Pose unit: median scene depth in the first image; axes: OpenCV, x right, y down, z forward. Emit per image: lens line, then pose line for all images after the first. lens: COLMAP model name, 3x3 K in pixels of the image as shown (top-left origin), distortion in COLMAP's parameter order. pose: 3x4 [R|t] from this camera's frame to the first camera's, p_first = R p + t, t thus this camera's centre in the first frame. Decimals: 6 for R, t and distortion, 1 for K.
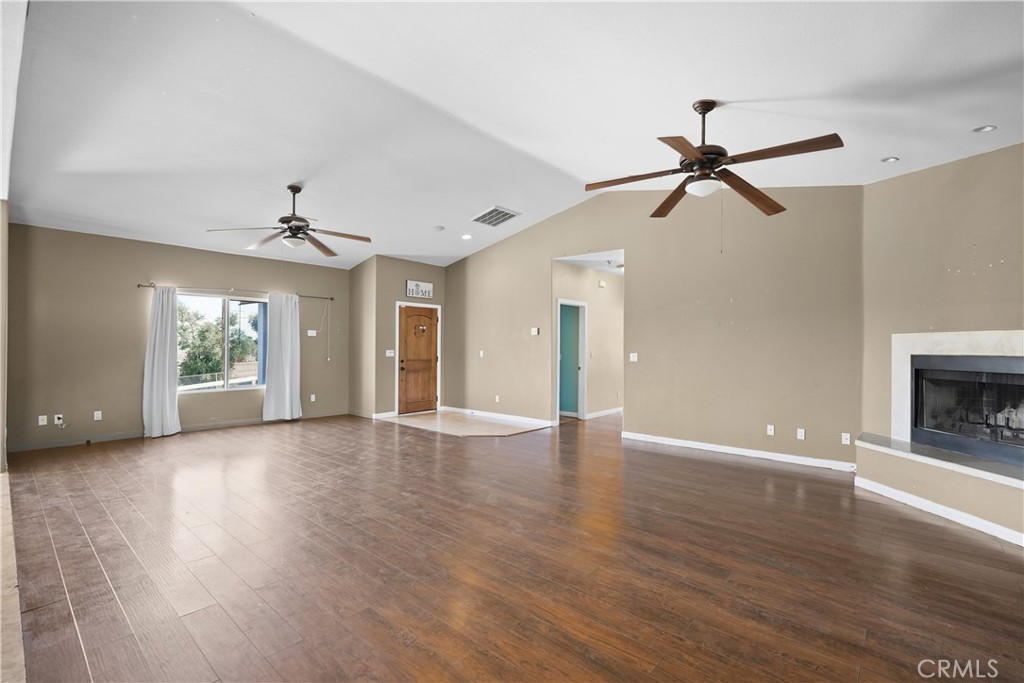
lens RADIAL K [[465.2, 0, 510.1], [0, 465.2, 346.9], [0, 0, 1]] dist [-0.013217, 0.007214]
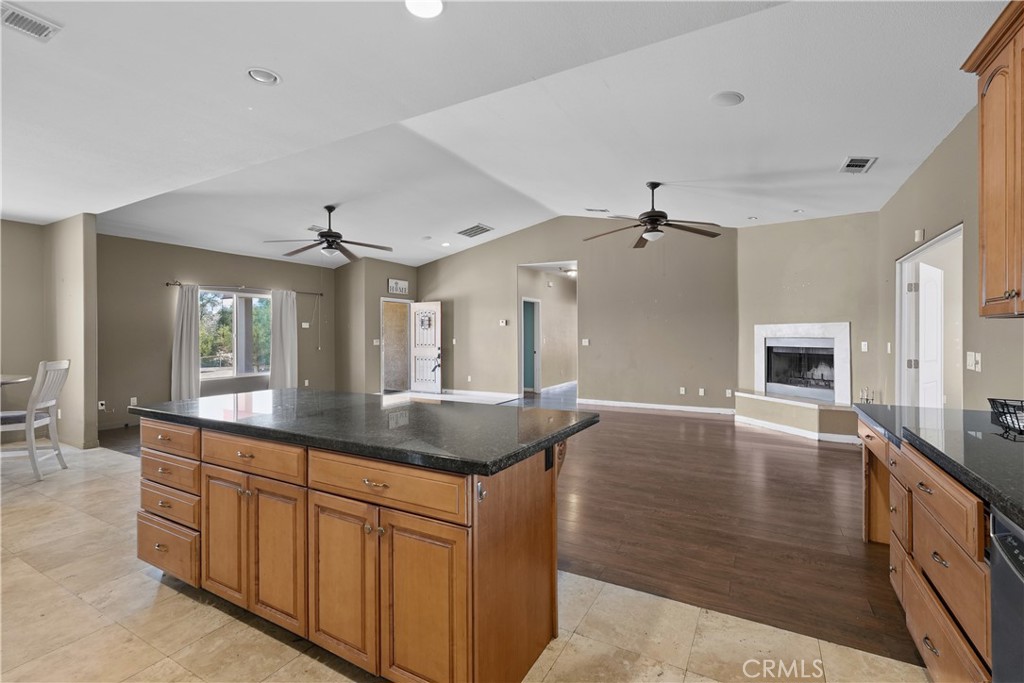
lens RADIAL K [[465.2, 0, 512.5], [0, 465.2, 337.6], [0, 0, 1]] dist [-0.013217, 0.007214]
pose [[0.976856, -0.011440, 0.213594, -0.244128], [0.010308, 0.999926, 0.006414, -0.002322], [-0.213652, -0.004063, 0.976901, -0.283218]]
